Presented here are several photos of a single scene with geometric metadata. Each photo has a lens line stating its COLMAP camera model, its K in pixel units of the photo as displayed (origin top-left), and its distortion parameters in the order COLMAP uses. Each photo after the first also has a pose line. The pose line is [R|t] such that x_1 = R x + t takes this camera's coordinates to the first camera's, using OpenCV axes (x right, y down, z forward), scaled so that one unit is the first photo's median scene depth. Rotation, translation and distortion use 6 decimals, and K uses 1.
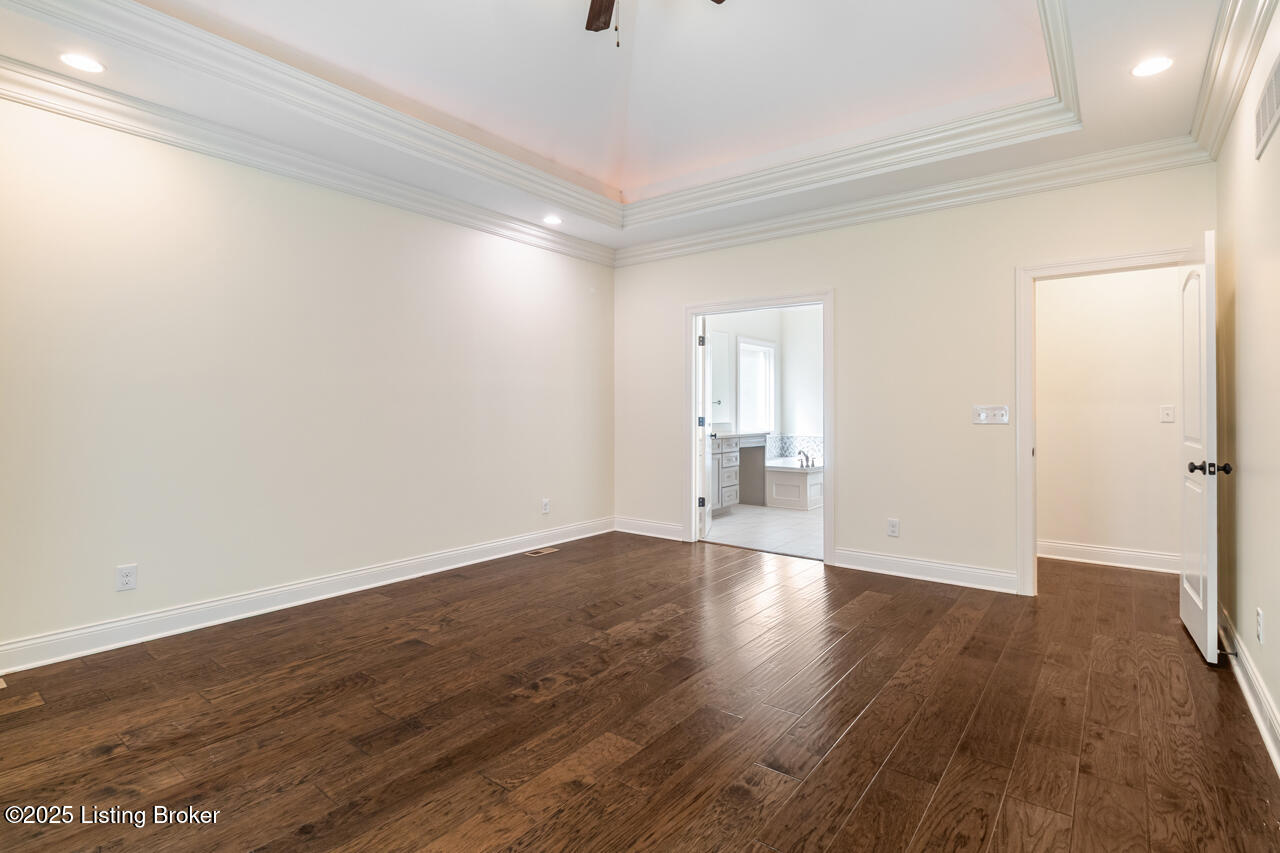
lens RADIAL K [[622.7, 0, 632.2], [0, 622.7, 406.3], [0, 0, 1]] dist [-0.003236, -0.000348]
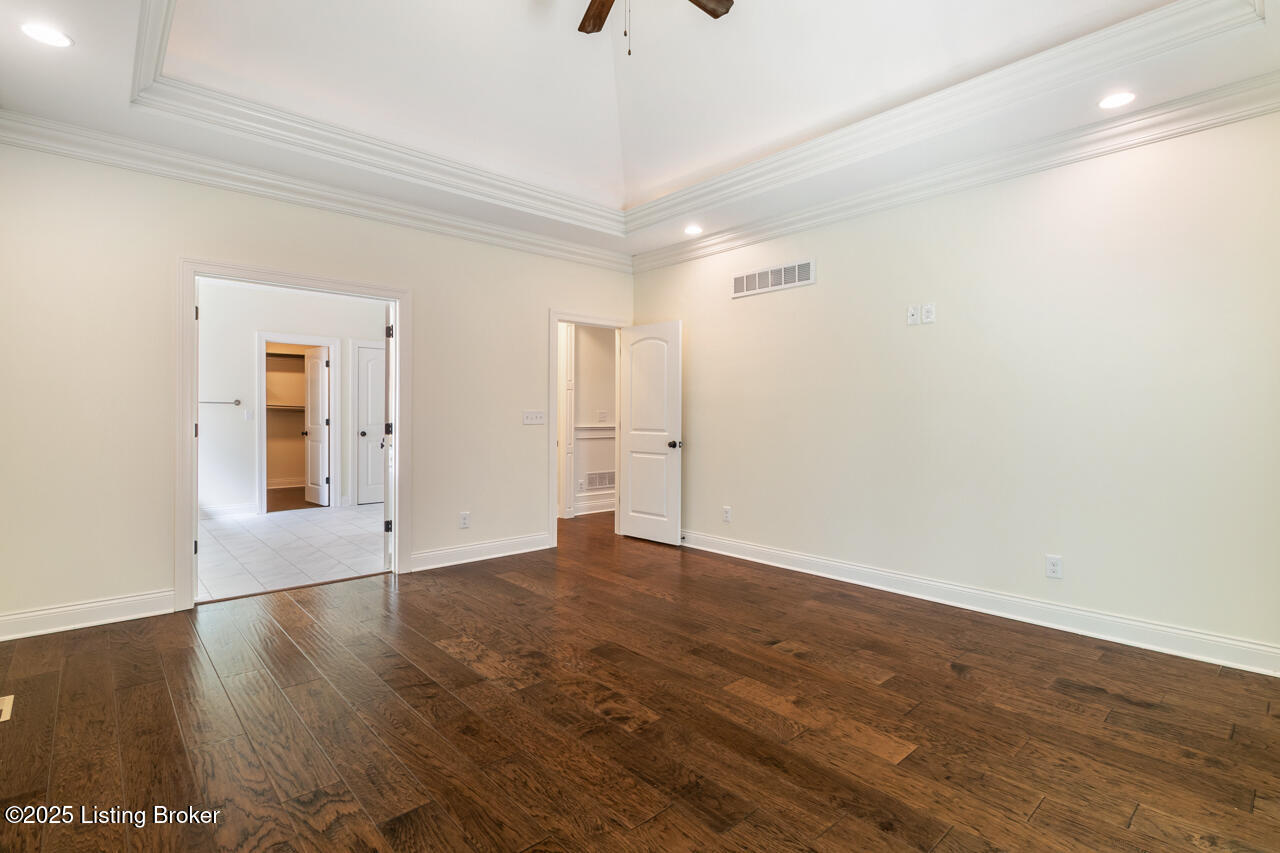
lens RADIAL K [[622.7, 0, 663.8], [0, 622.7, 416.8], [0, 0, 1]] dist [-0.003236, -0.000348]
pose [[0.137668, -0.009011, 0.990437, -0.671938], [-0.007386, 0.999921, 0.010124, -0.002861], [-0.990451, -0.008709, 0.137591, 0.537613]]
